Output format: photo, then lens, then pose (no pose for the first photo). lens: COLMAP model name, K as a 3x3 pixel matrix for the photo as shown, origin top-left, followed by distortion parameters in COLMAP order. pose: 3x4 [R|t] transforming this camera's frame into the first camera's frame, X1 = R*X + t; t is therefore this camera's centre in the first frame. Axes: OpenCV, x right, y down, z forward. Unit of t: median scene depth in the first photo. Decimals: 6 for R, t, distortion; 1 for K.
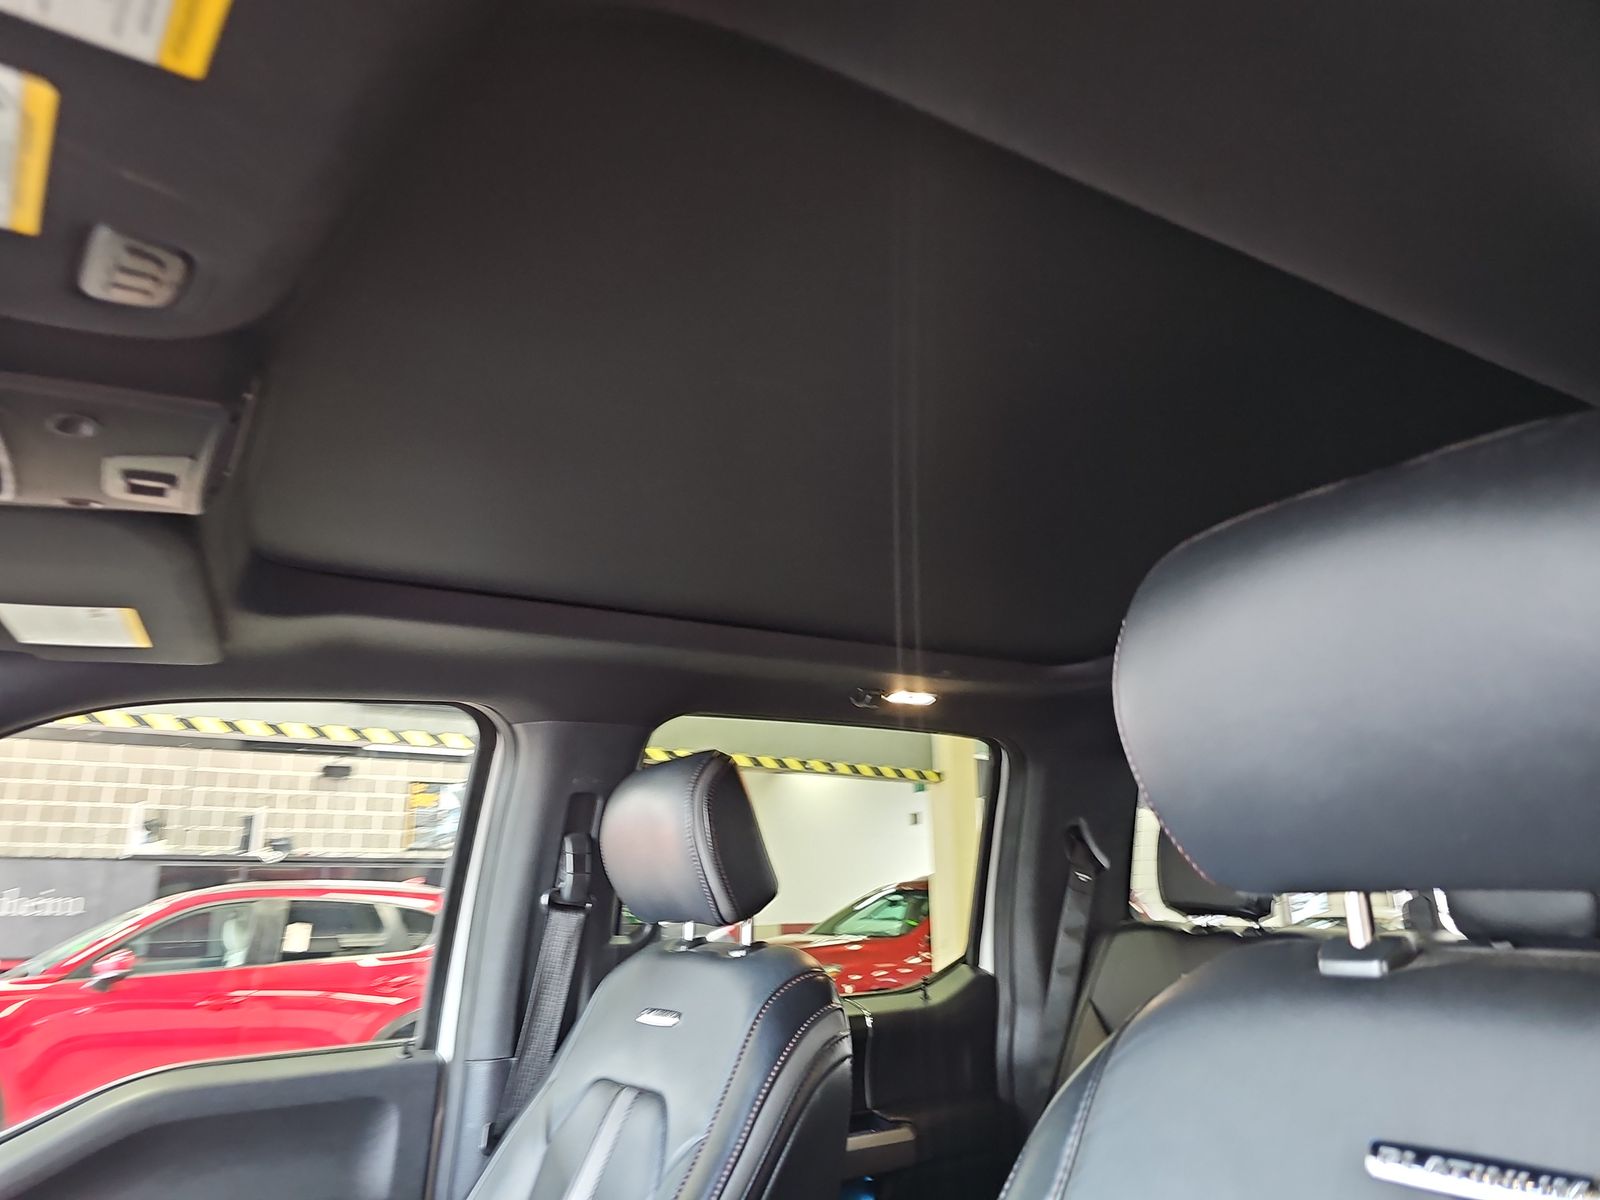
lens RADIAL K [[1091.6, 0, 800.0], [0, 1091.6, 600.0], [0, 0, 1]] dist [0.008650, -0.000622]
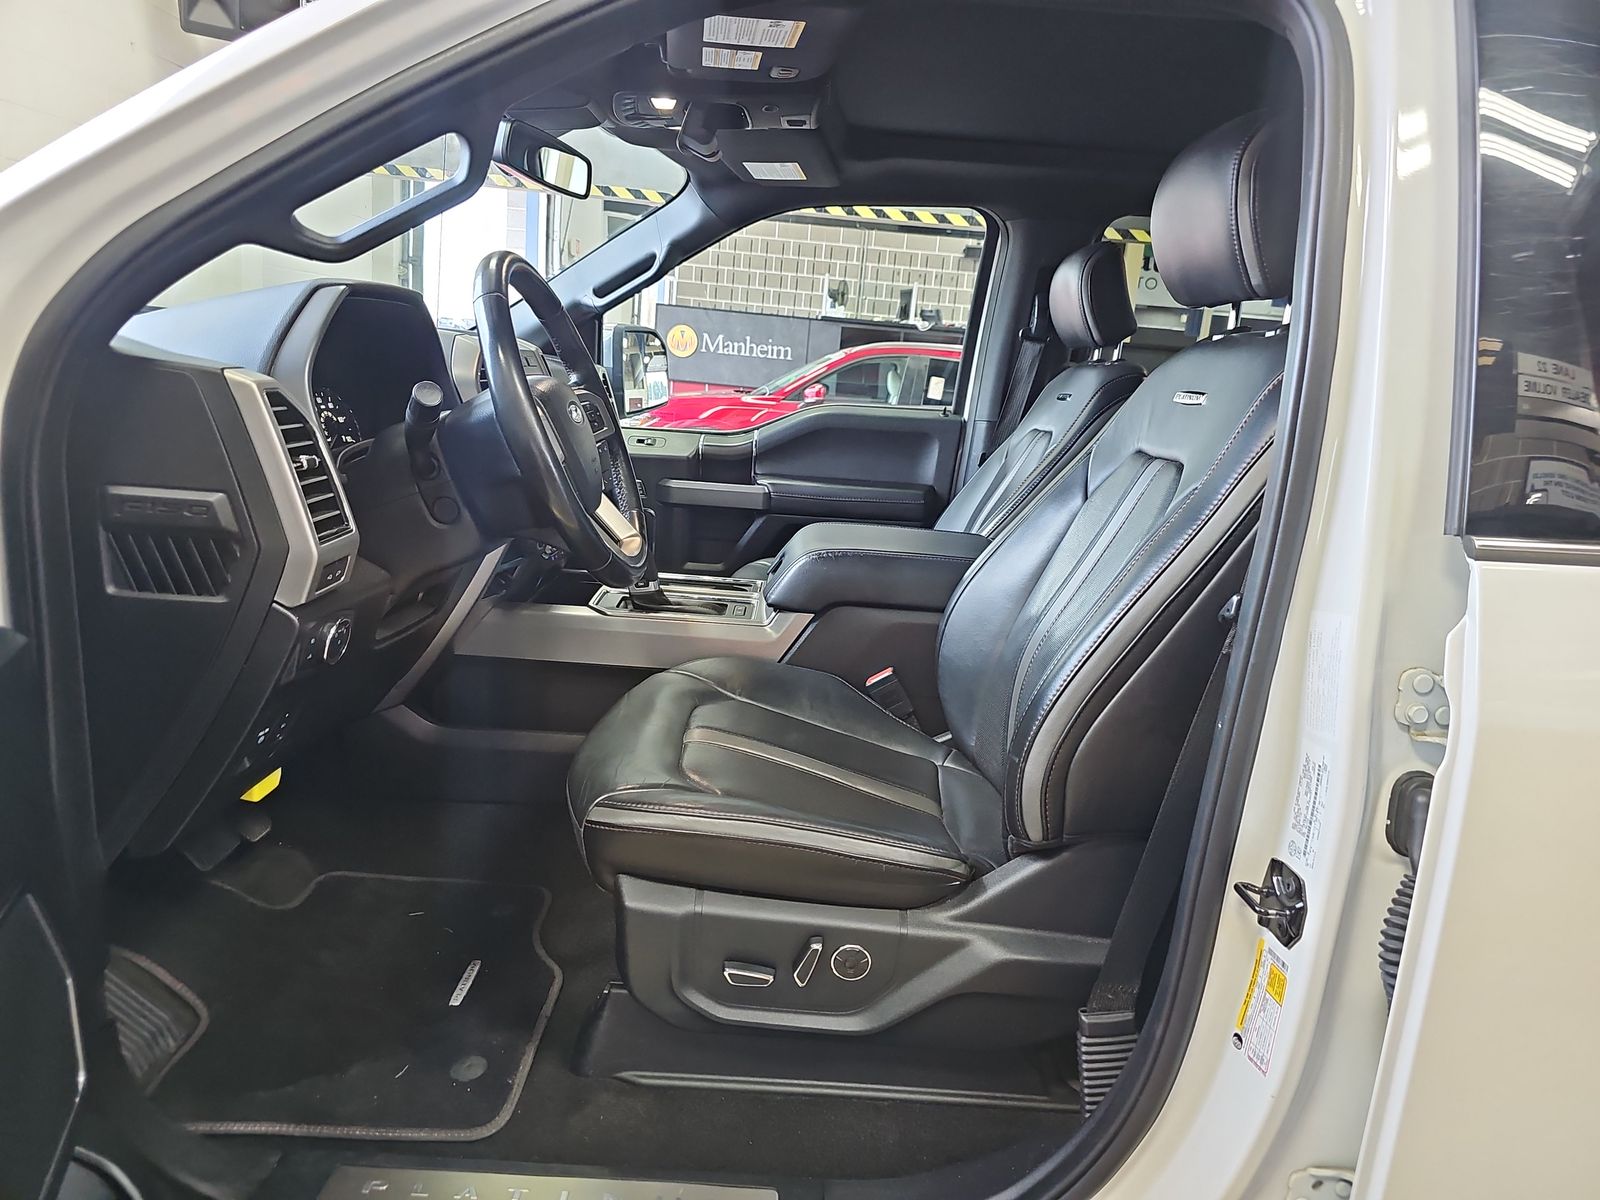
lens RADIAL K [[1091.6, 0, 800.0], [0, 1091.6, 600.0], [0, 0, 1]] dist [0.008650, -0.000622]
pose [[0.844568, 0.187623, -0.501500, 0.059561], [0.053771, 0.902145, 0.428069, -0.013336], [0.532742, -0.388500, 0.751834, -0.088455]]
